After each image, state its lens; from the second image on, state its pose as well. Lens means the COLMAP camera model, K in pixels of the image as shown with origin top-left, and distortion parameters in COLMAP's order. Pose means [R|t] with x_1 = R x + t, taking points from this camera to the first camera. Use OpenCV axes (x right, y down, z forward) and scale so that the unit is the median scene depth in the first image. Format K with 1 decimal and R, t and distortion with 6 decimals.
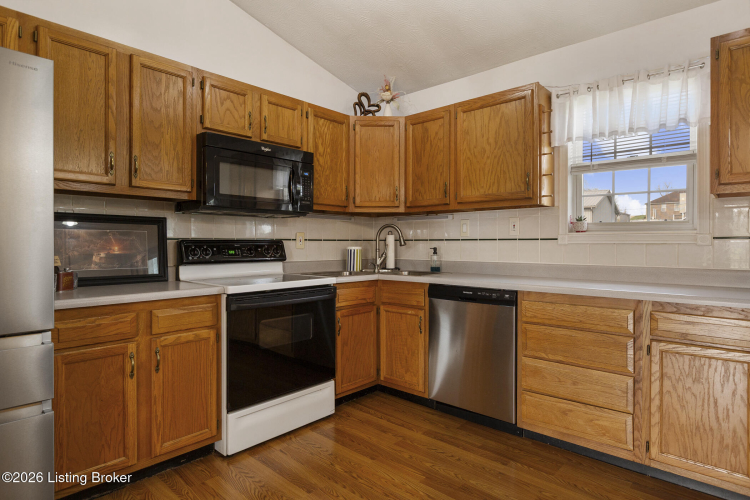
lens RADIAL K [[426.7, 0, 378.9], [0, 426.7, 243.2], [0, 0, 1]] dist [0.004696, -0.006541]
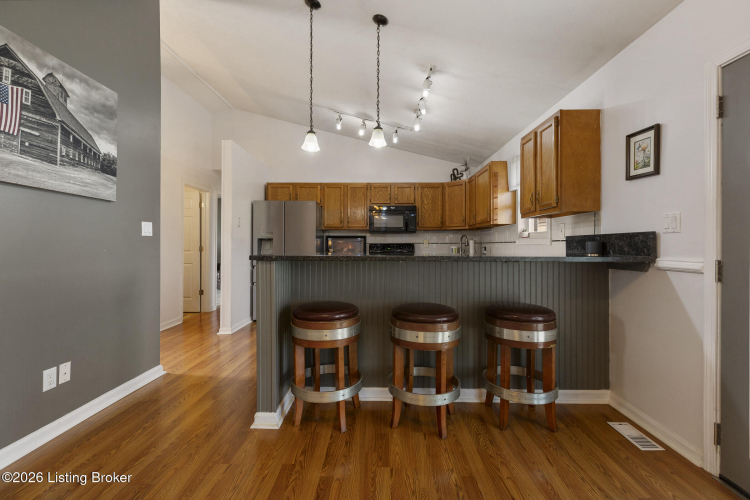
lens RADIAL K [[333.9, 0, 377.5], [0, 333.9, 245.9], [0, 0, 1]] dist [0.000154, 0.000472]
pose [[0.667410, -0.001470, -0.744689, 1.158513], [0.002094, 0.999998, -0.000097, 0.006714], [0.744688, -0.001494, 0.667411, -0.397313]]
